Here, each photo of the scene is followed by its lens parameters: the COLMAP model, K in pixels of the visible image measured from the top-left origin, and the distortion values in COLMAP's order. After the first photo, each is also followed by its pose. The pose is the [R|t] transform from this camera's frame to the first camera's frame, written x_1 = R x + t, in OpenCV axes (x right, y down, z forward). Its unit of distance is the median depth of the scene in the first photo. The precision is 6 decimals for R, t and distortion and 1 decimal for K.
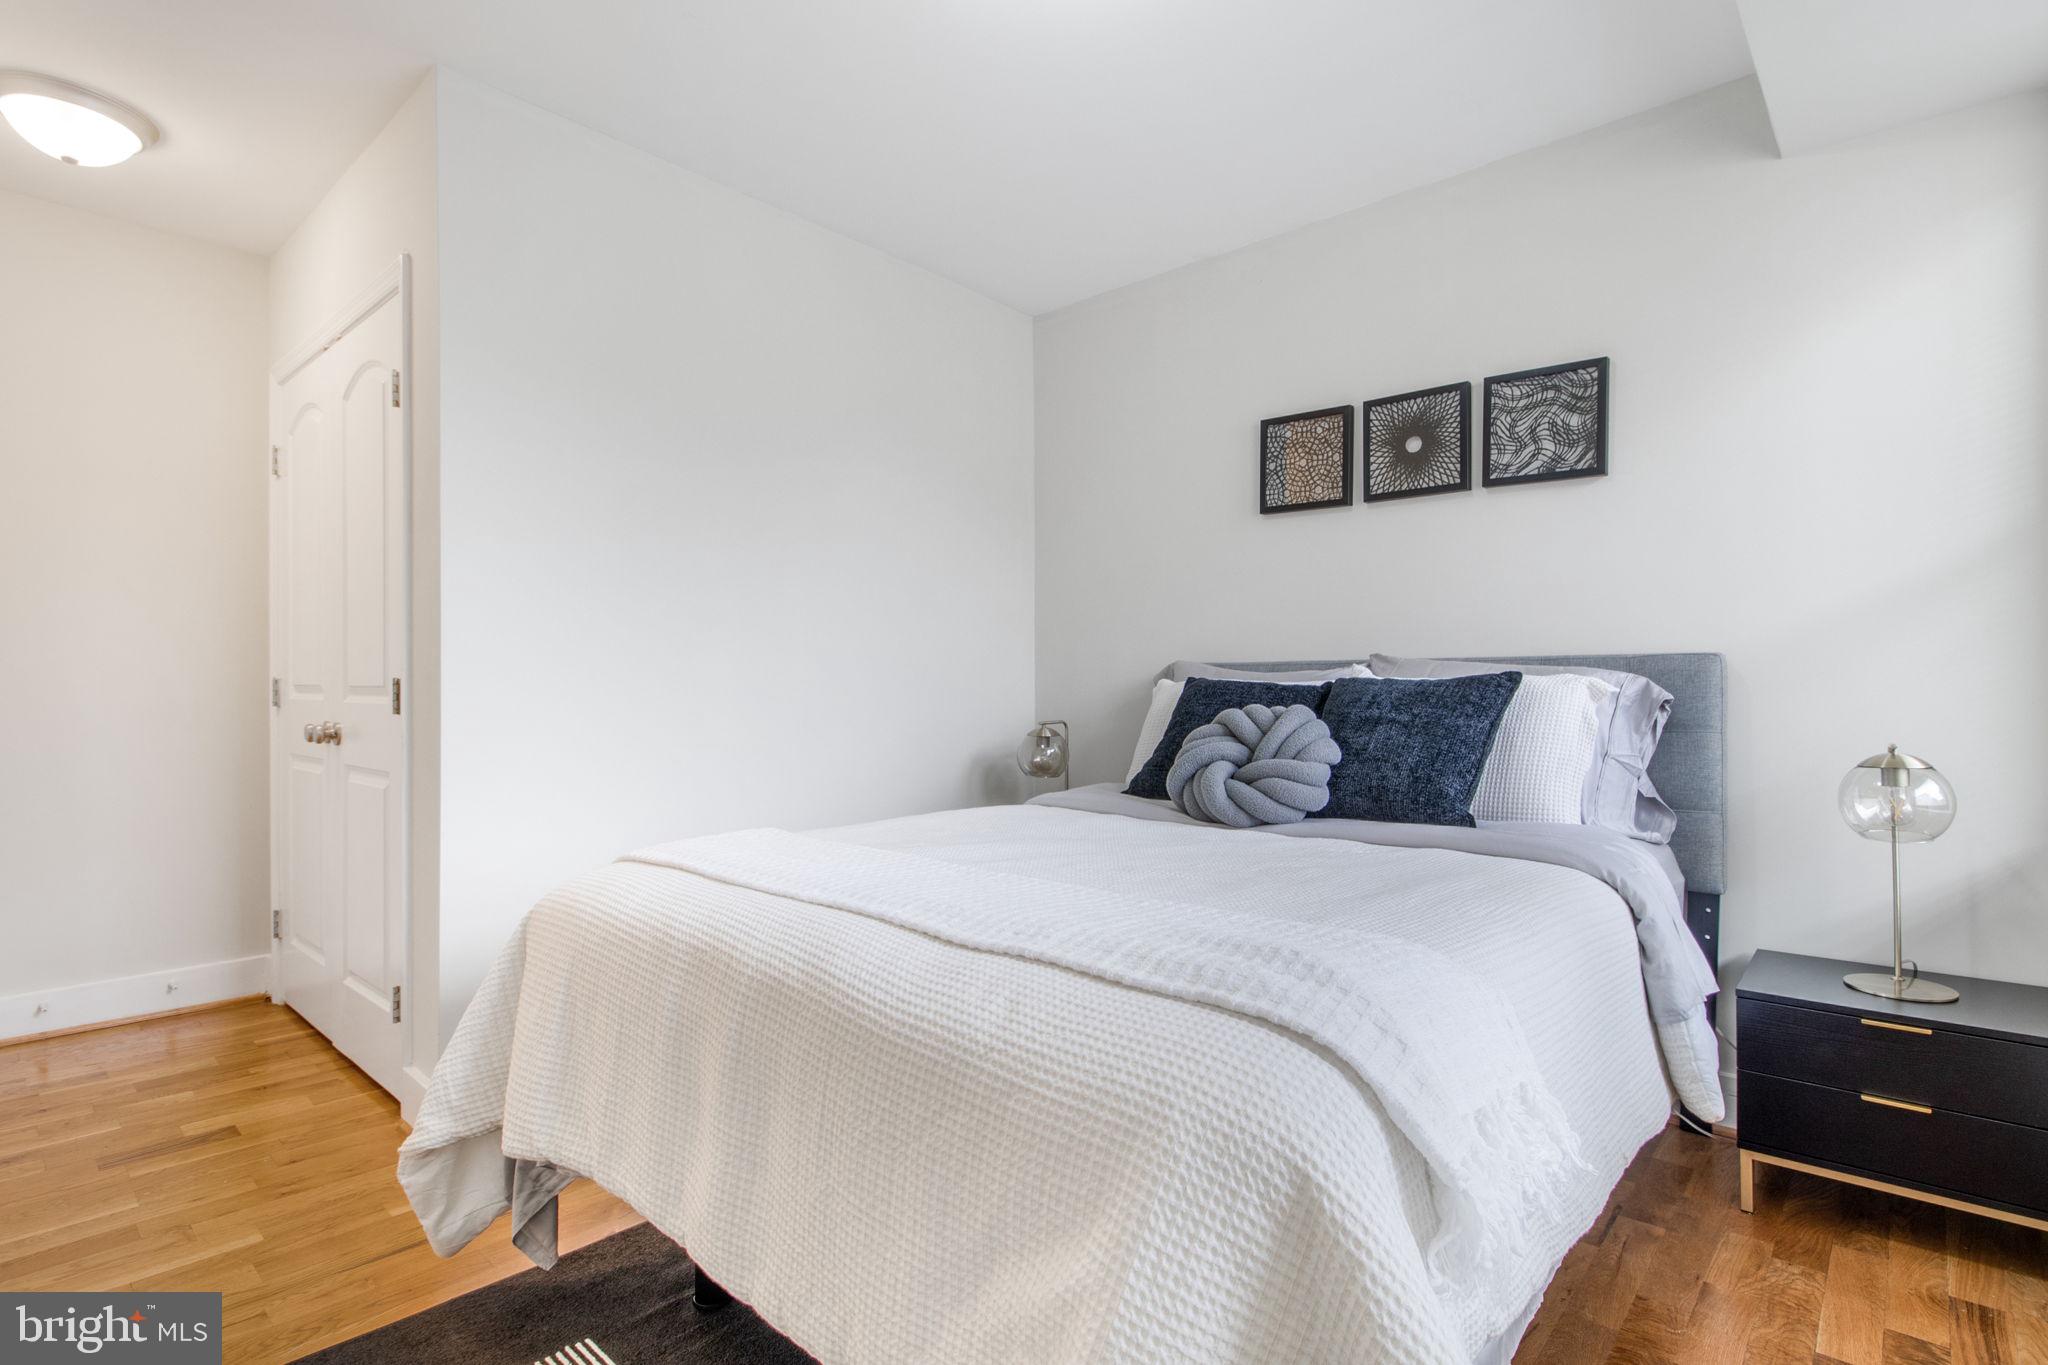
lens RADIAL K [[1054.4, 0, 1103.7], [0, 1054.4, 678.5], [0, 0, 1]] dist [0.011678, -0.013222]
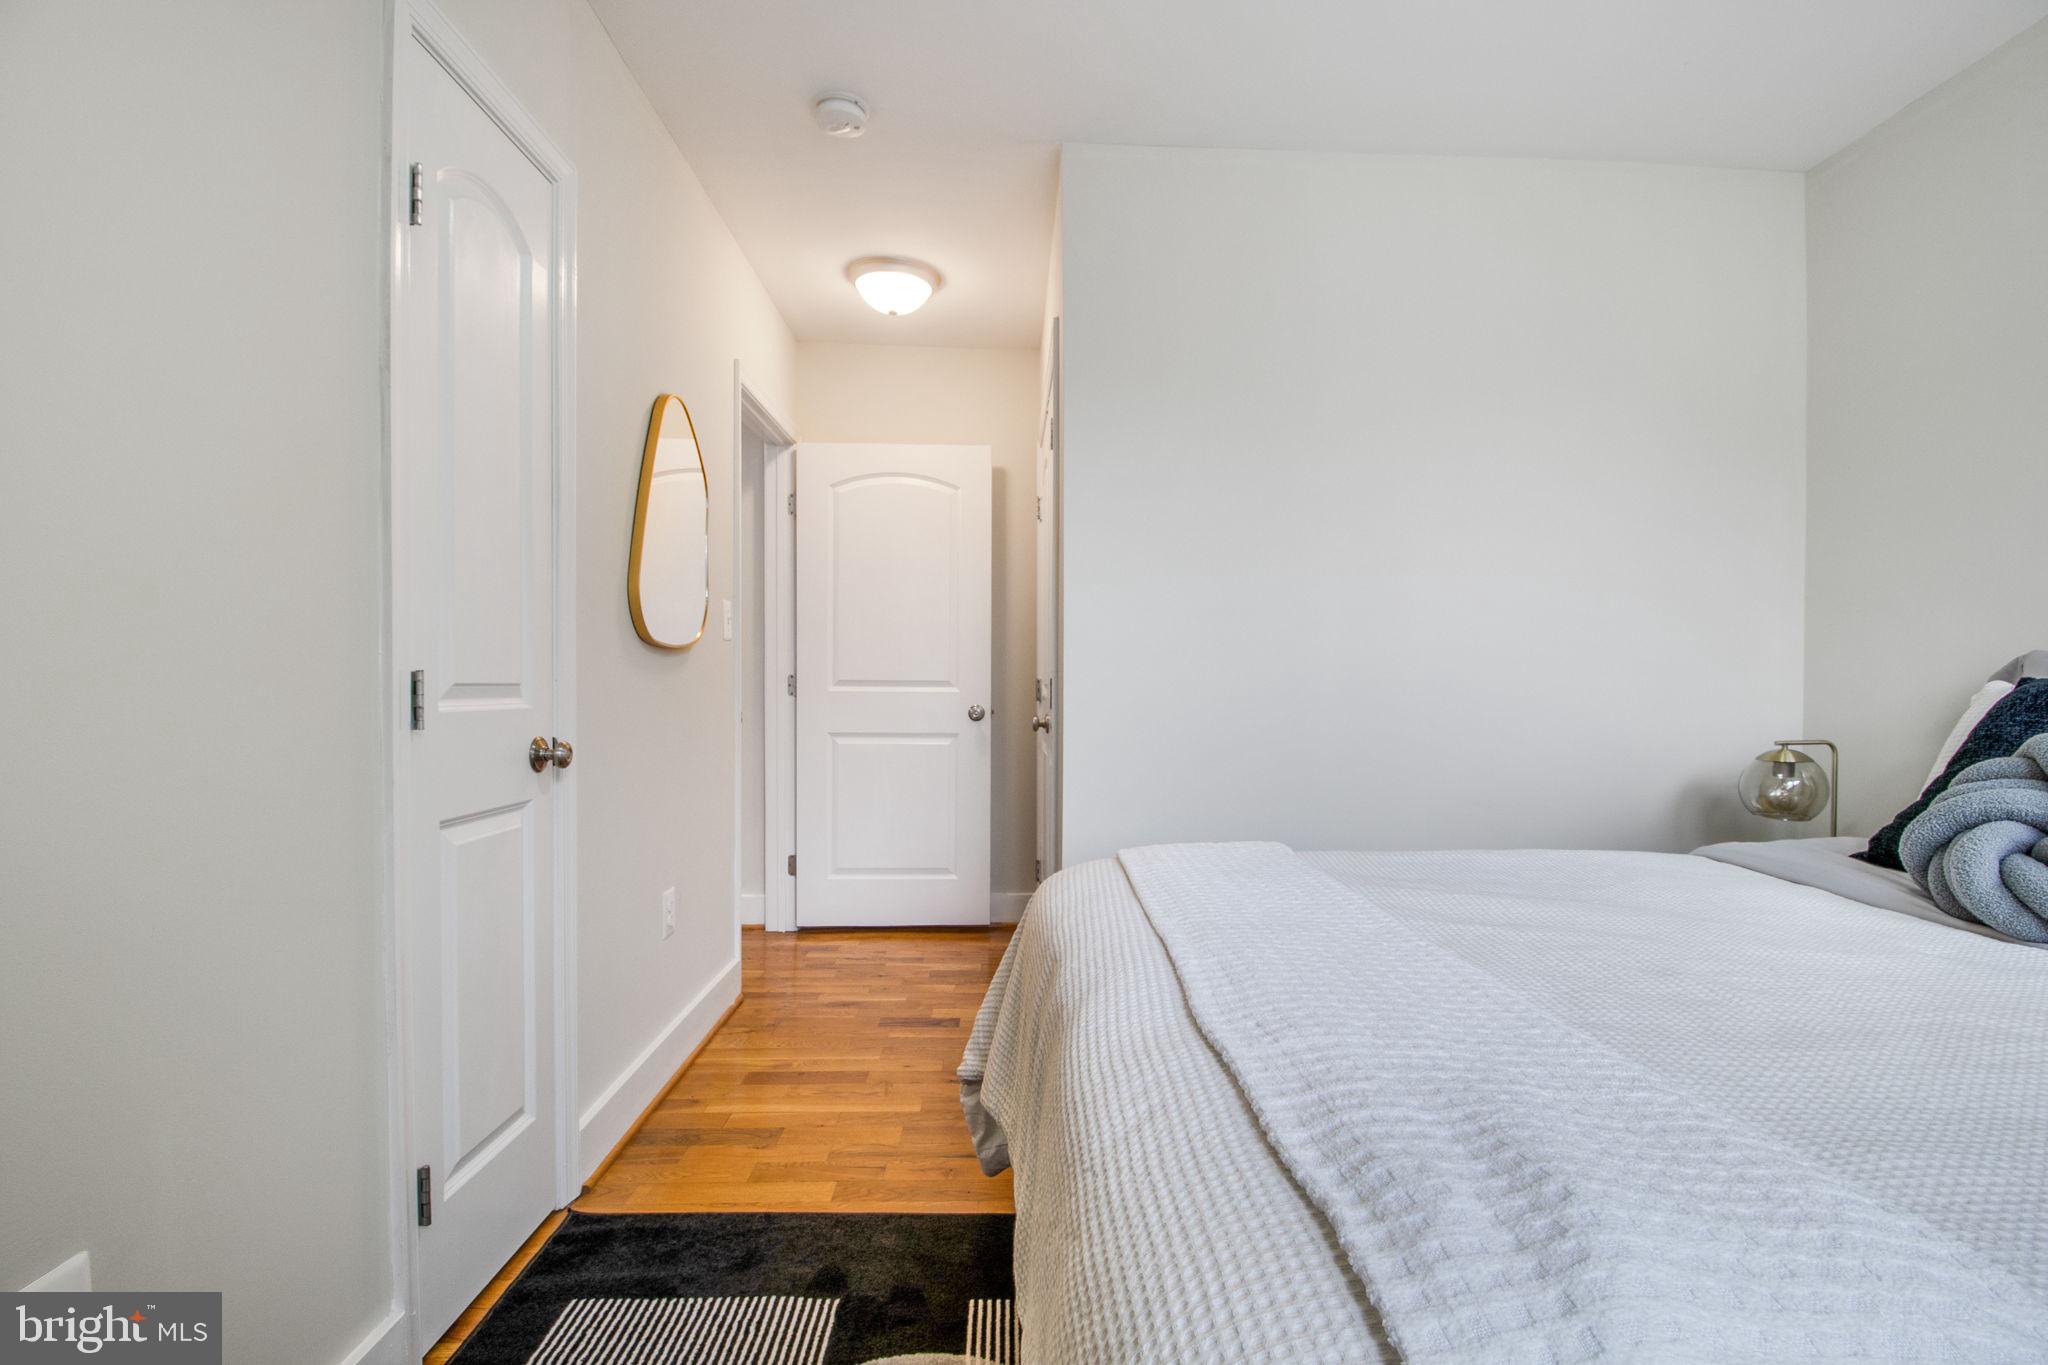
lens RADIAL K [[1032.6, 0, 1030.0], [0, 1032.6, 696.9], [0, 0, 1]] dist [0.001909, -0.023591]
pose [[0.635083, 0.013648, -0.772323, 0.221456], [-0.001120, 0.999859, 0.016747, 0.001114], [0.772443, -0.009771, 0.635009, 0.255899]]
